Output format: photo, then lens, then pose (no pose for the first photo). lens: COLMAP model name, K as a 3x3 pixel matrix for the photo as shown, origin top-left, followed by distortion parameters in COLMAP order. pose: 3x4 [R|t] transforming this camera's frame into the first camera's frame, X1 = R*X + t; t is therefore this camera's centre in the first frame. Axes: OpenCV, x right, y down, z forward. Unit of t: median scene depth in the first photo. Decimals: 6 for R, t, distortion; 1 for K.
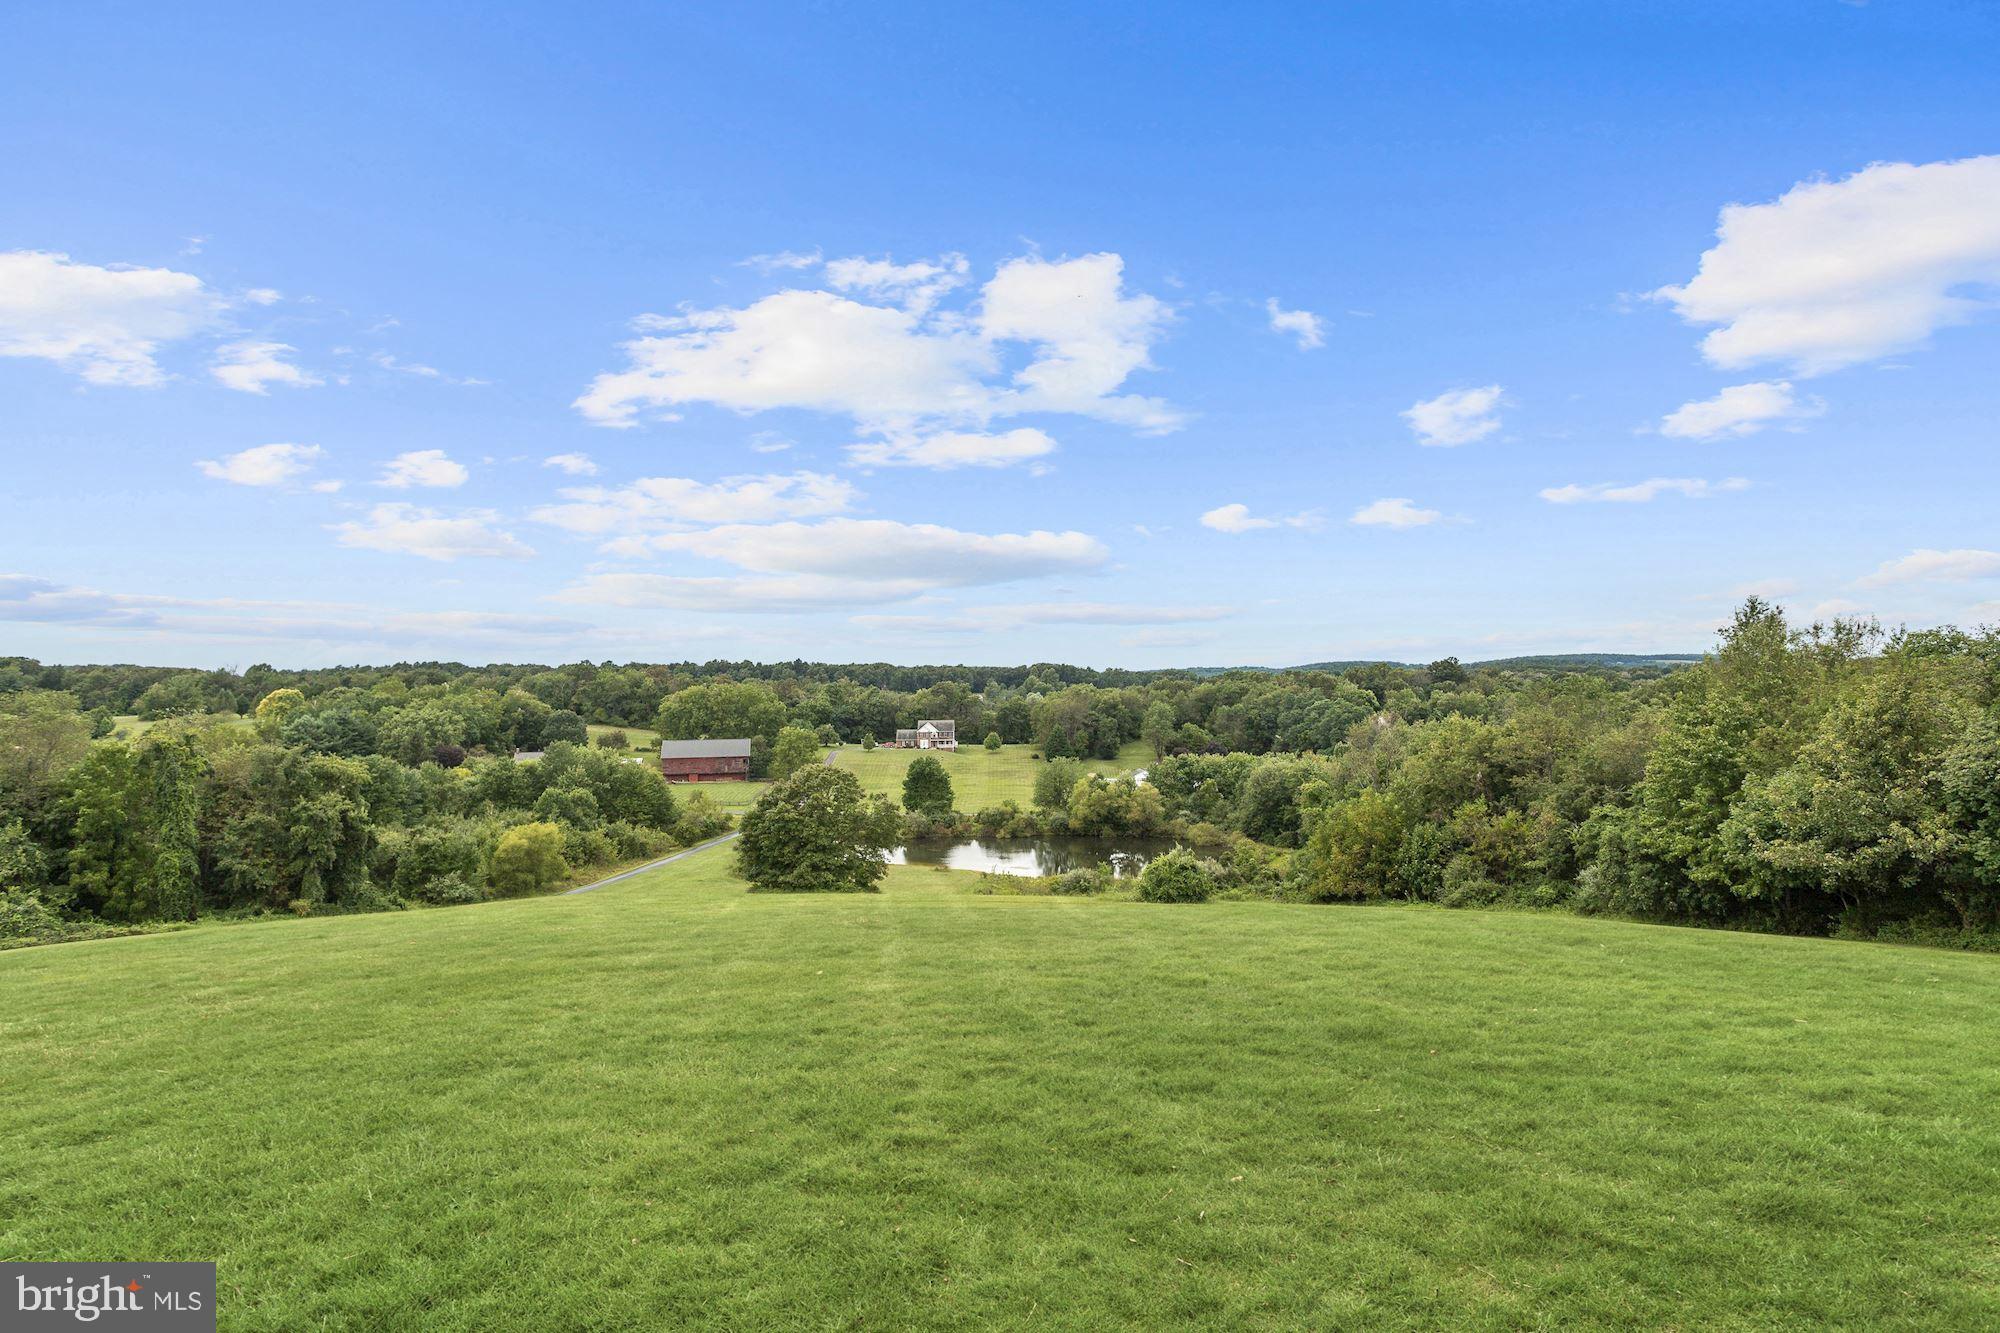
lens RADIAL K [[1061.6, 0, 1000.0], [0, 1061.6, 666.5], [0, 0, 1]] dist [-0.000300, 0.000009]
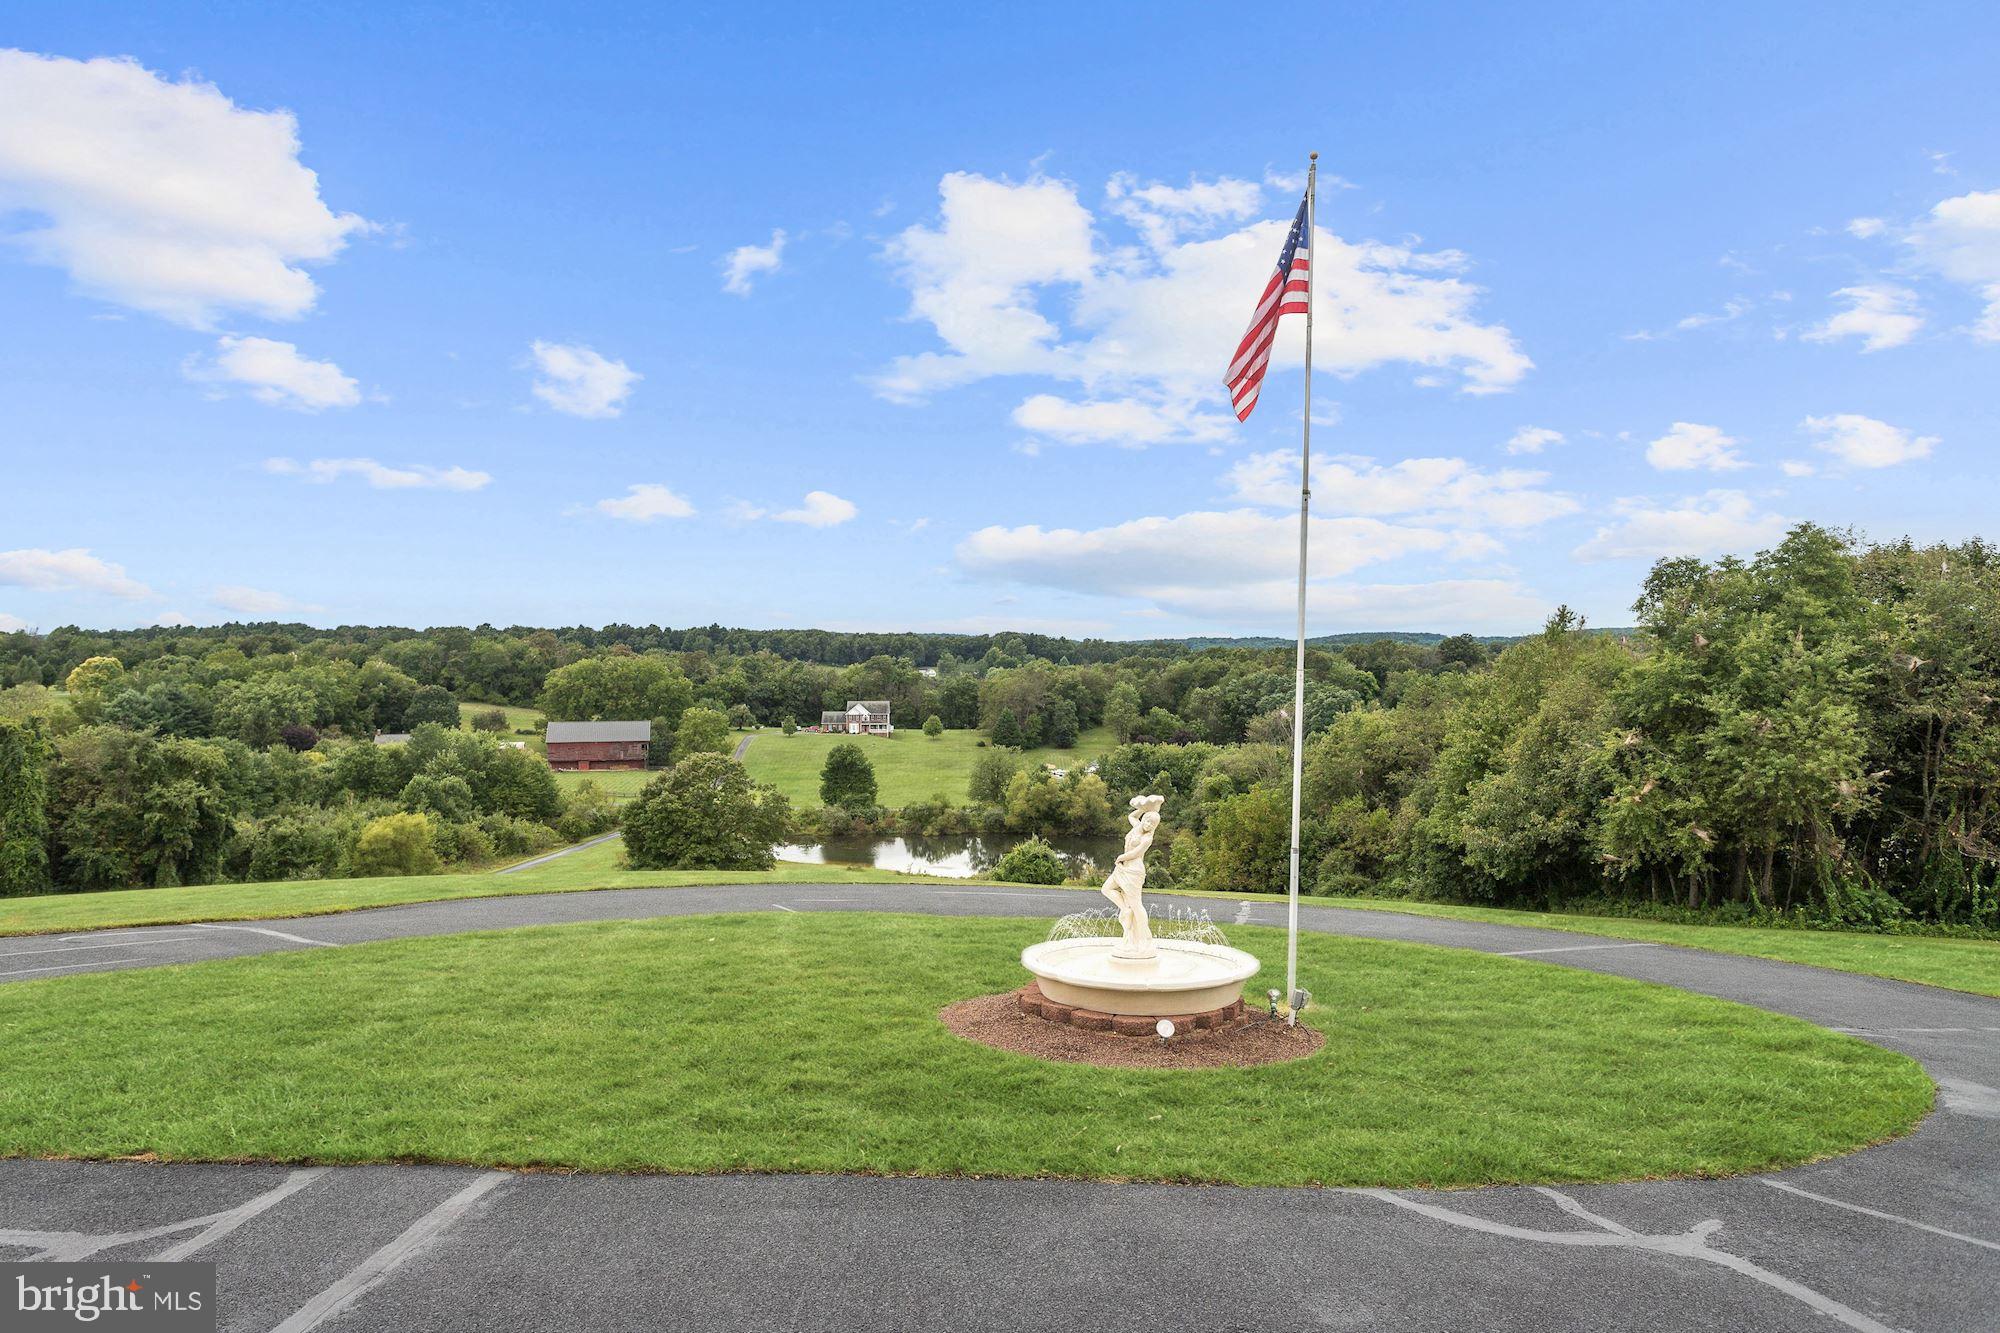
lens RADIAL K [[1287.4, 0, 1000.0], [0, 1287.4, 666.5], [0, 0, 1]] dist [0.005271, -0.000165]
pose [[0.999593, 0.010792, 0.026393, 0.070579], [-0.011474, 0.999600, 0.025851, -0.021367], [-0.026103, -0.026144, 0.999317, -0.184242]]
